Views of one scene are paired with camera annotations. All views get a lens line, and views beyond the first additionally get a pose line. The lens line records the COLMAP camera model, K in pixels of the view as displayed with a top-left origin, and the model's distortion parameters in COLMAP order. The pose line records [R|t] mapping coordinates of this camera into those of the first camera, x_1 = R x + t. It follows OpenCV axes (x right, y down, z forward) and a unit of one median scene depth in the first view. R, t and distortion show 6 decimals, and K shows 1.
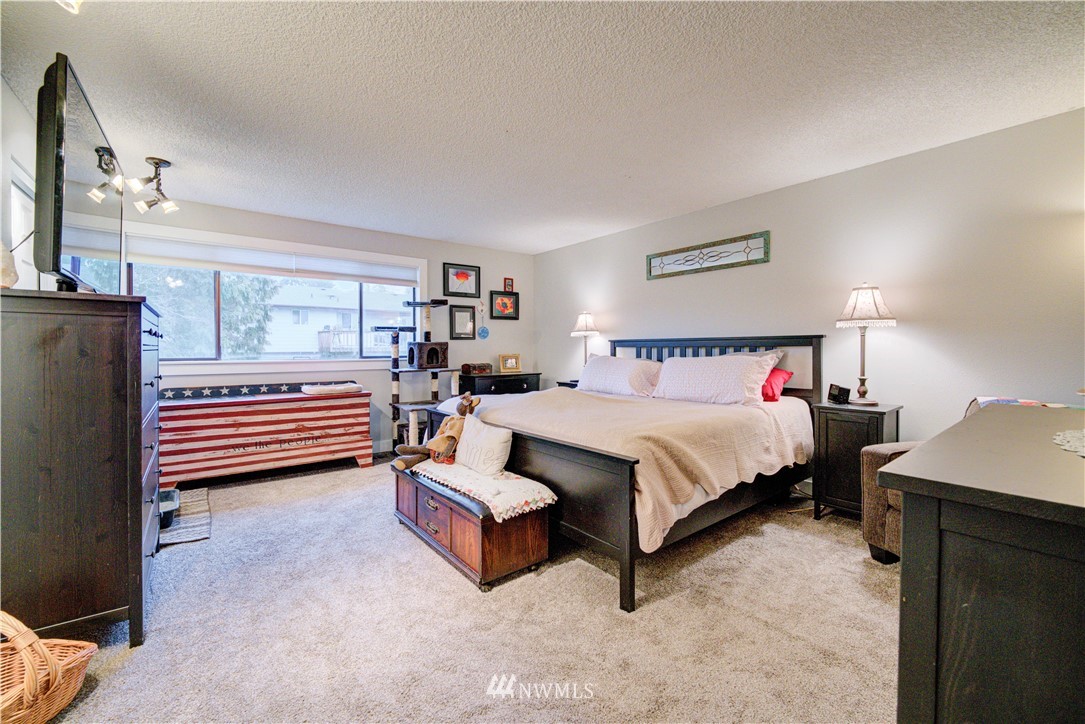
lens RADIAL K [[445.9, 0, 544.5], [0, 445.9, 345.5], [0, 0, 1]] dist [-0.019148, -0.000085]
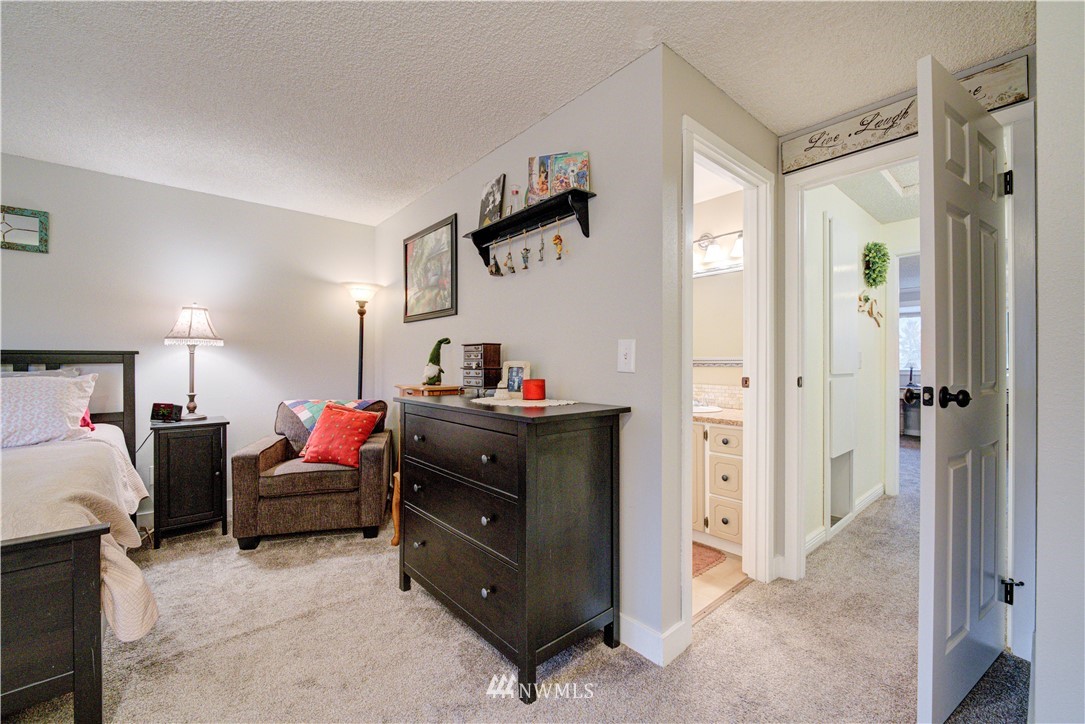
lens RADIAL K [[441.6, 0, 540.1], [0, 441.6, 355.9], [0, 0, 1]] dist [-0.010571, -0.000062]
pose [[-0.053188, 0.021887, 0.998345, -0.234903], [-0.000471, 0.999759, -0.021943, 0.003825], [-0.998584, -0.001637, -0.053165, 0.157102]]
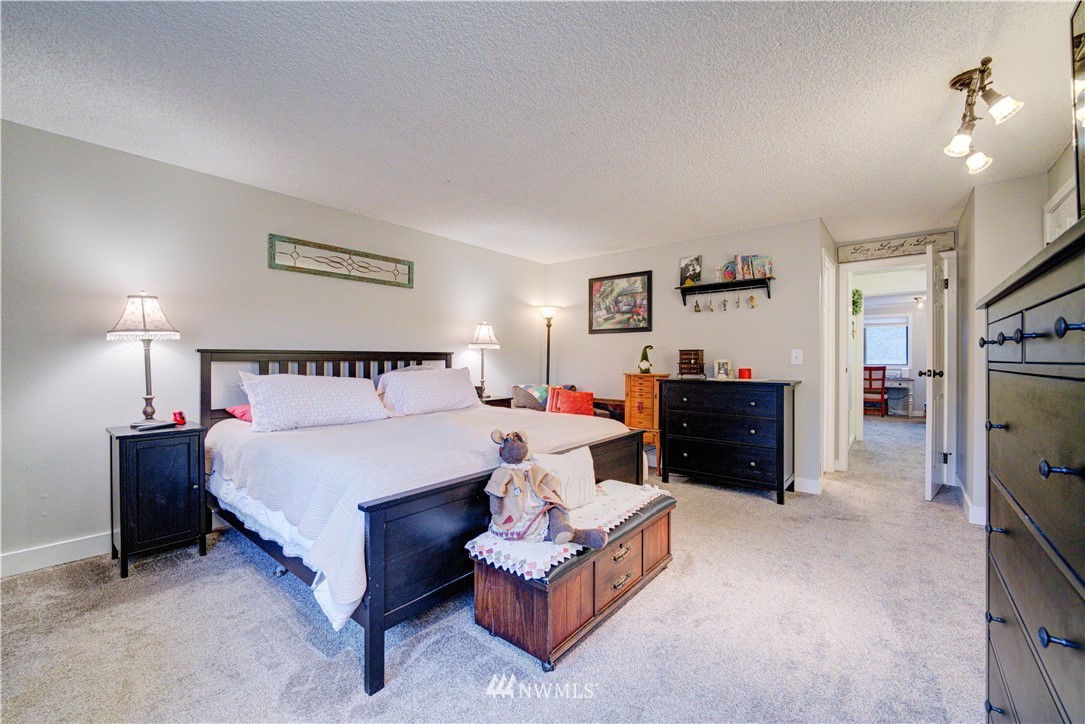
lens RADIAL K [[443.3, 0, 544.3], [0, 443.3, 354.1], [0, 0, 1]] dist [-0.007184, -0.000300]
pose [[-0.226186, 0.017773, 0.973922, -0.585156], [-0.000962, 0.999829, -0.018470, 0.005251], [-0.974084, -0.005115, -0.226130, 0.759854]]
